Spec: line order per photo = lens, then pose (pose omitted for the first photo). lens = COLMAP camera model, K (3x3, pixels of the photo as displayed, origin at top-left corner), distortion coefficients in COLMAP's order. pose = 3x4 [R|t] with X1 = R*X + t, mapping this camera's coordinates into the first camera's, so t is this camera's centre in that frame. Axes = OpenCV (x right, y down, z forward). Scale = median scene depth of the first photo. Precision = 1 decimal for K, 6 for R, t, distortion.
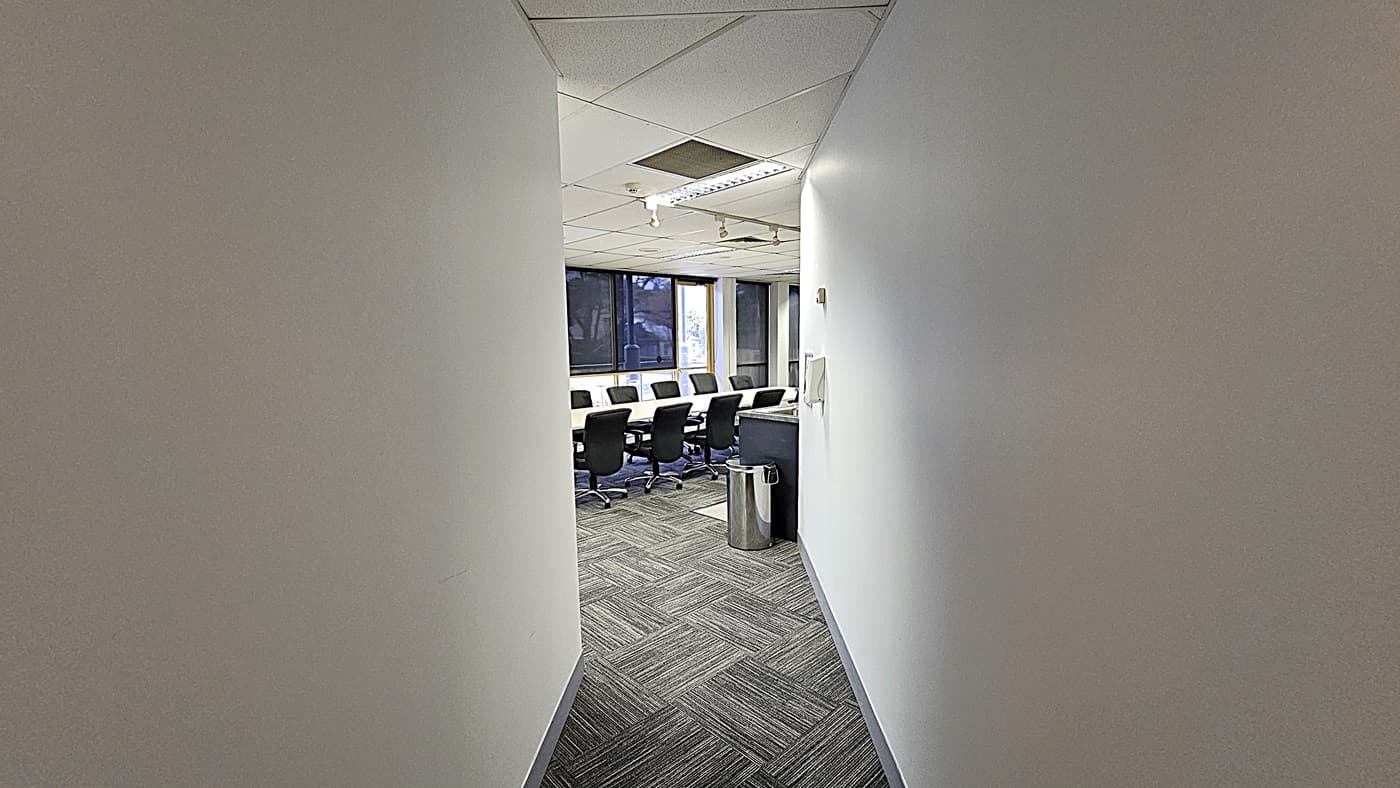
lens RADIAL K [[574.1, 0, 697.7], [0, 574.1, 412.7], [0, 0, 1]] dist [-0.001252, -0.000695]
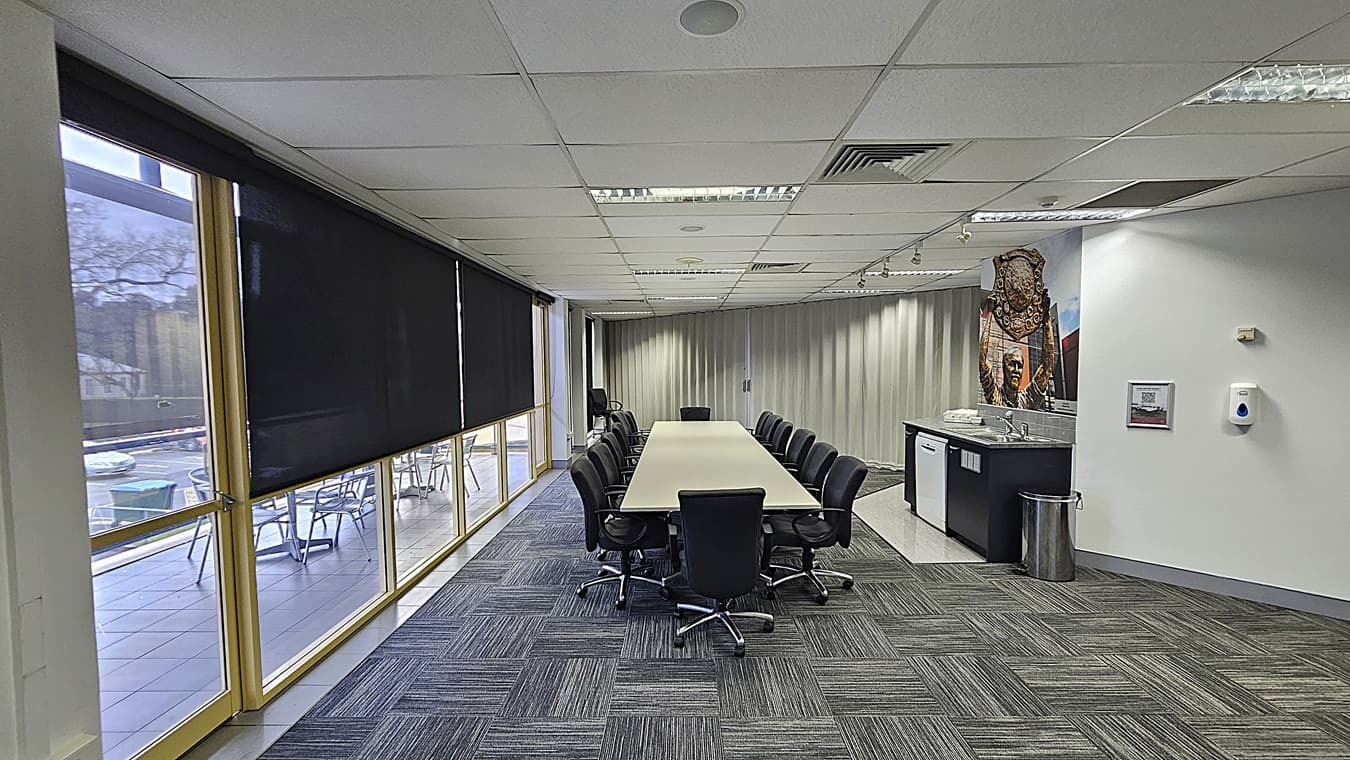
lens RADIAL K [[553.6, 0, 672.8], [0, 553.6, 398.0], [0, 0, 1]] dist [-0.001252, -0.000695]
pose [[0.686792, -0.034587, 0.726031, -1.068538], [0.091598, 0.995022, -0.039246, -0.101000], [-0.721059, 0.093457, 0.686541, 0.801305]]
